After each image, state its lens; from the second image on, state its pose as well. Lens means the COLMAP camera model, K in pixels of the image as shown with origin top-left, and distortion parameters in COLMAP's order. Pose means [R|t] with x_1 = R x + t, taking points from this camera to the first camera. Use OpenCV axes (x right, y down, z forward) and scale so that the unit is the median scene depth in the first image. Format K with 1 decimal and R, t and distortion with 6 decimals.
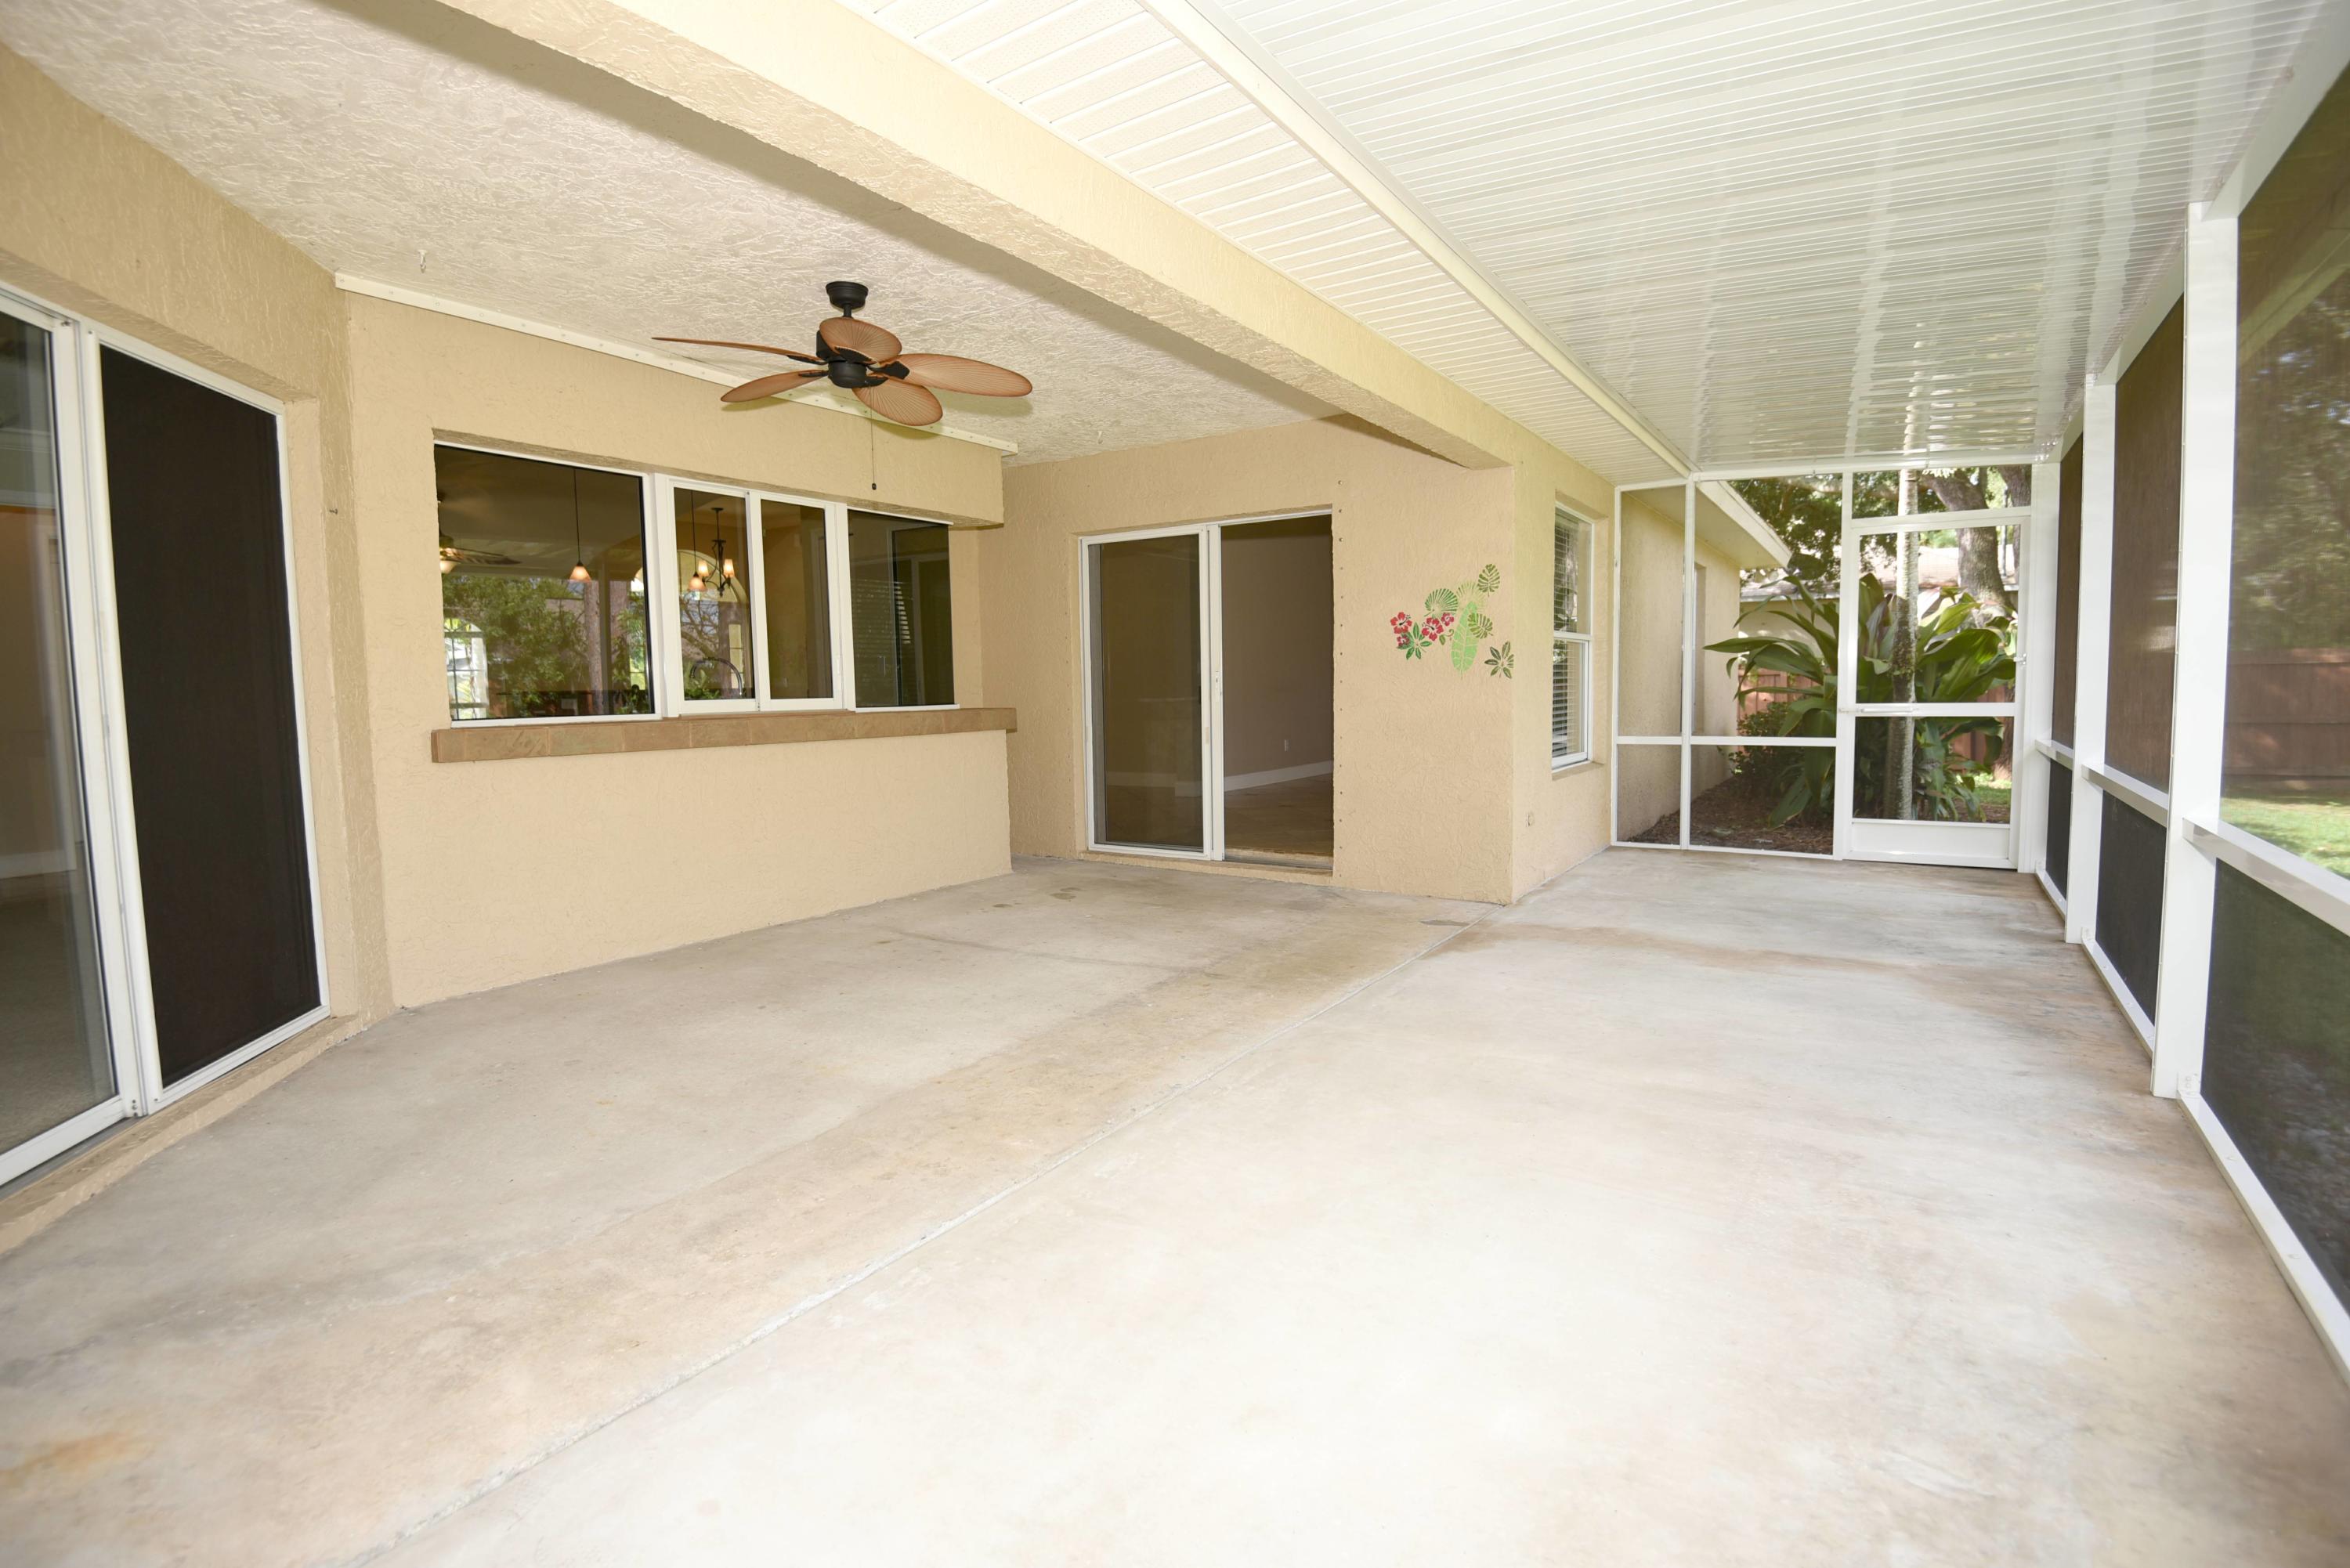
lens RADIAL K [[1147.1, 0, 1175.0], [0, 1147.1, 784.0], [0, 0, 1]] dist [0.023904, -0.000124]
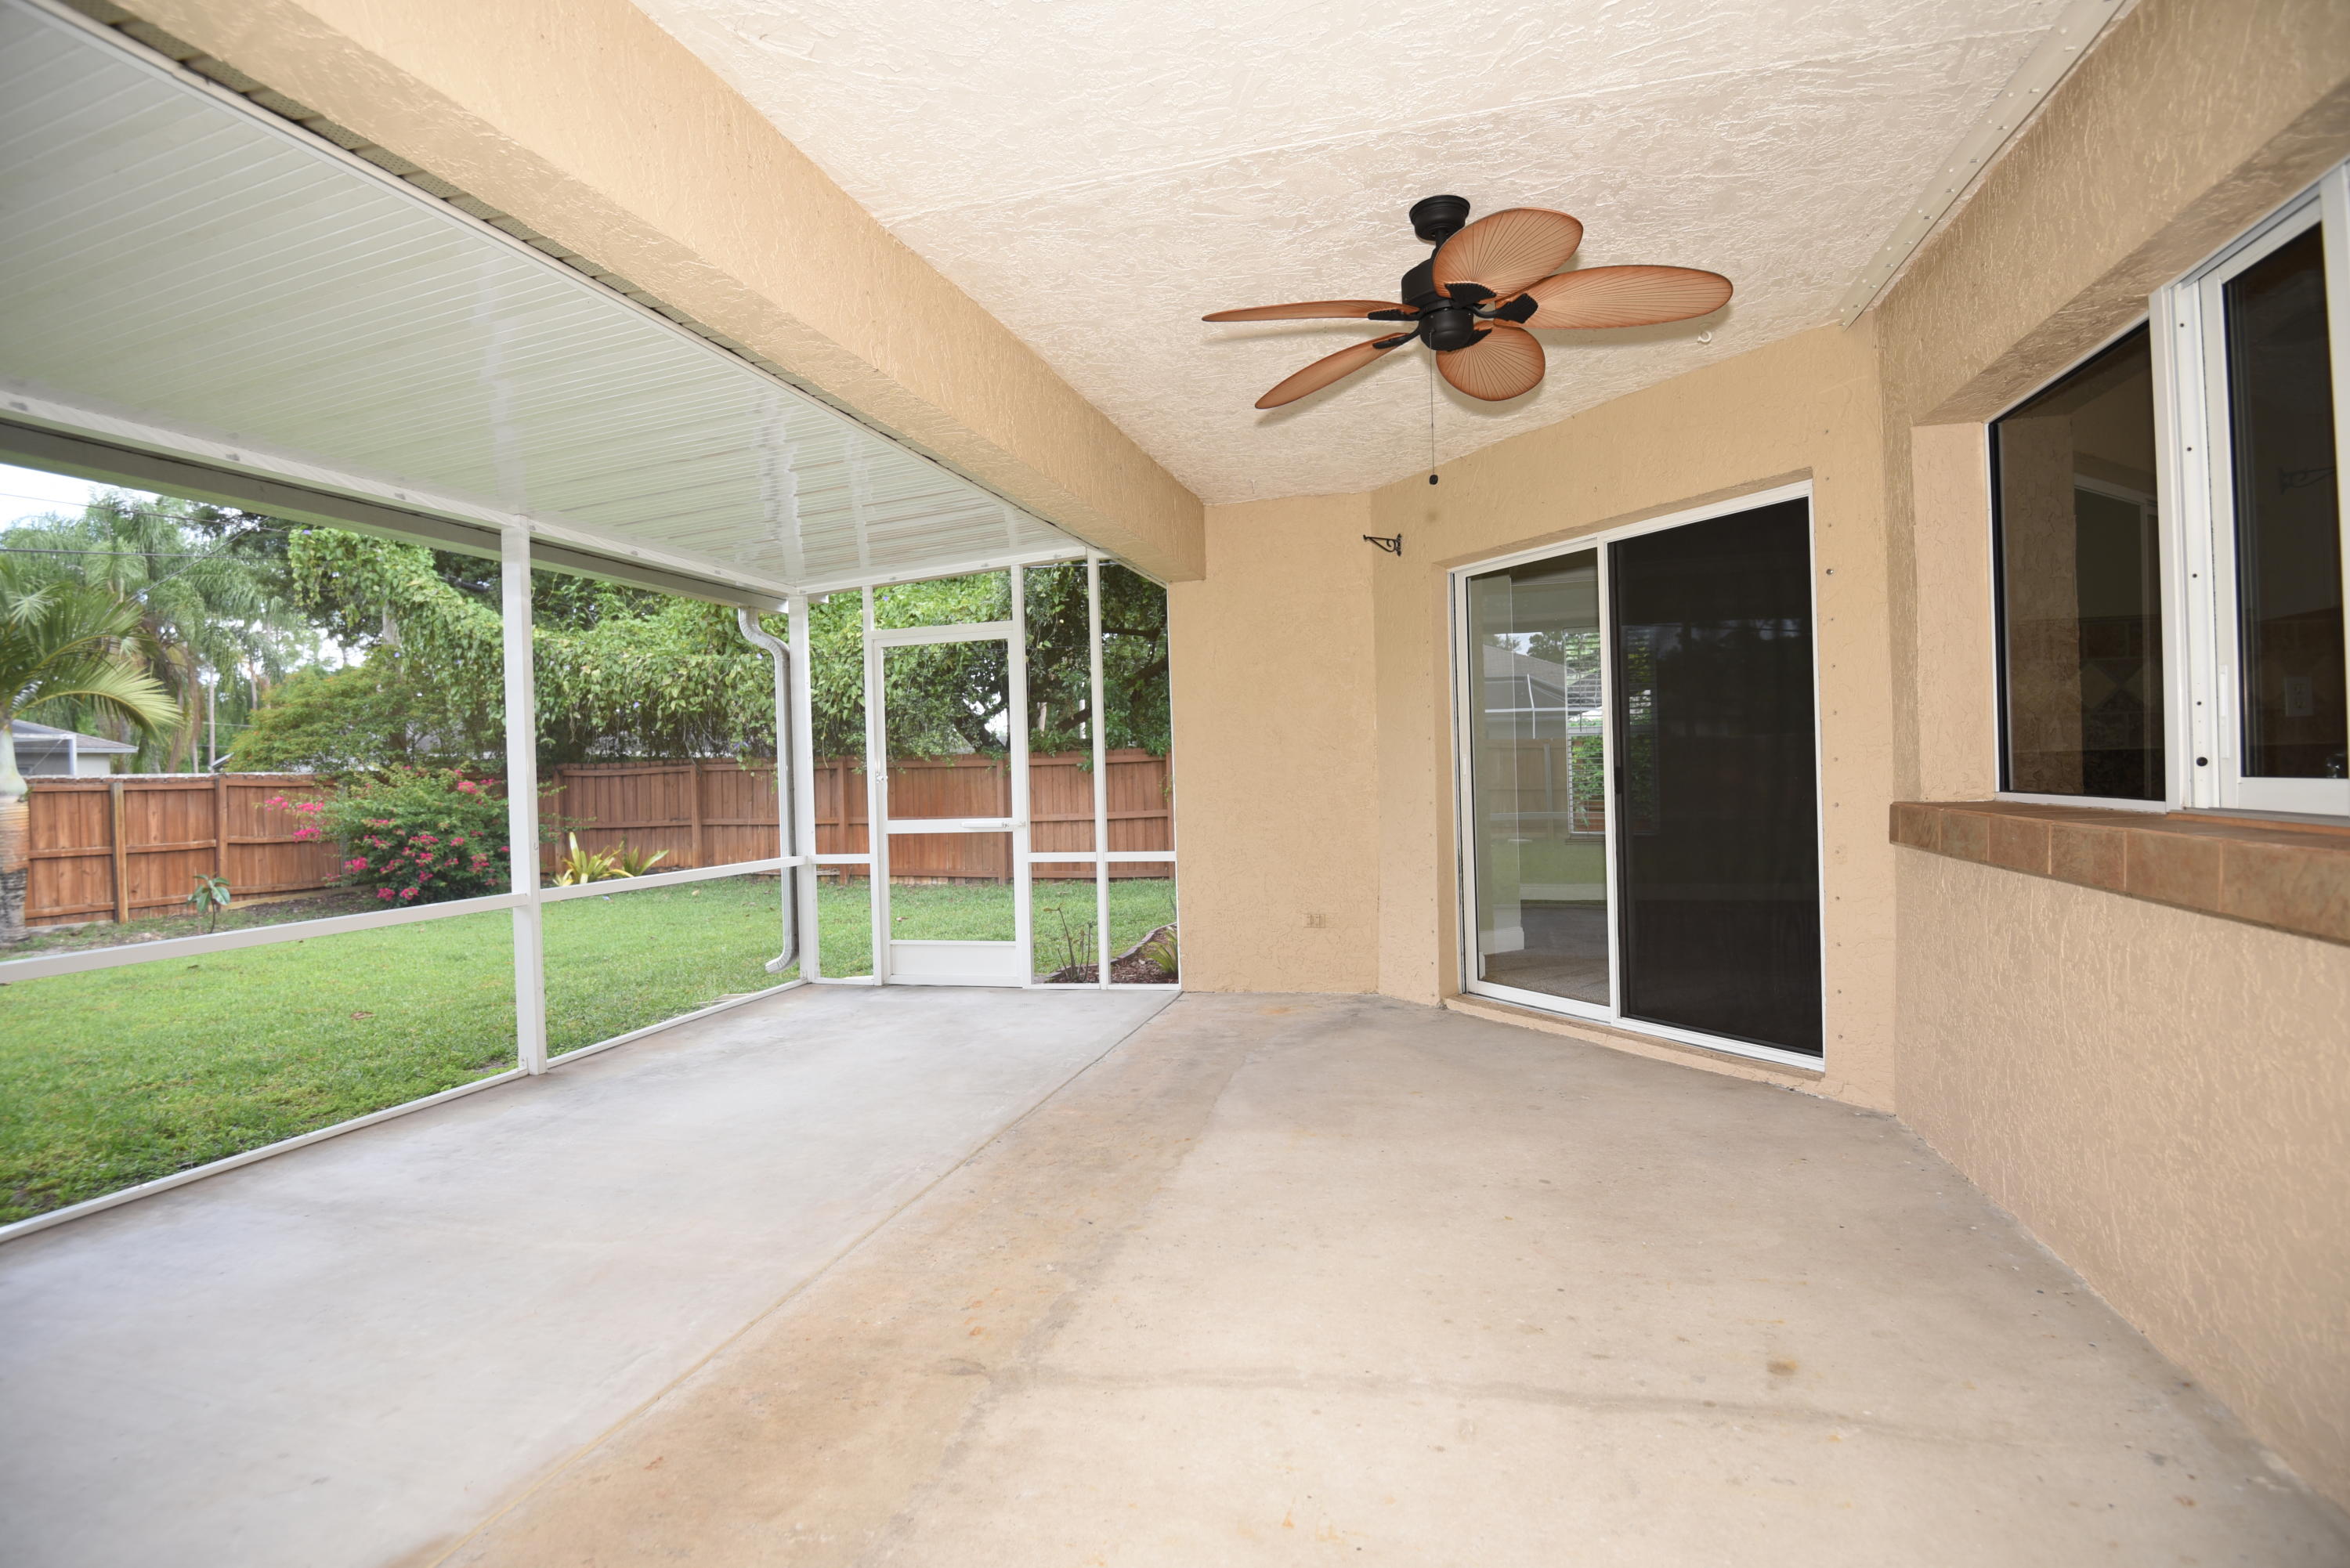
lens RADIAL K [[1147.1, 0, 1175.0], [0, 1147.1, 784.0], [0, 0, 1]] dist [0.023904, -0.000124]
pose [[-0.955533, 0.052385, -0.290193, 0.104300], [0.024032, 0.994655, 0.100420, -0.182424], [0.293902, 0.088980, -0.951685, 1.924031]]
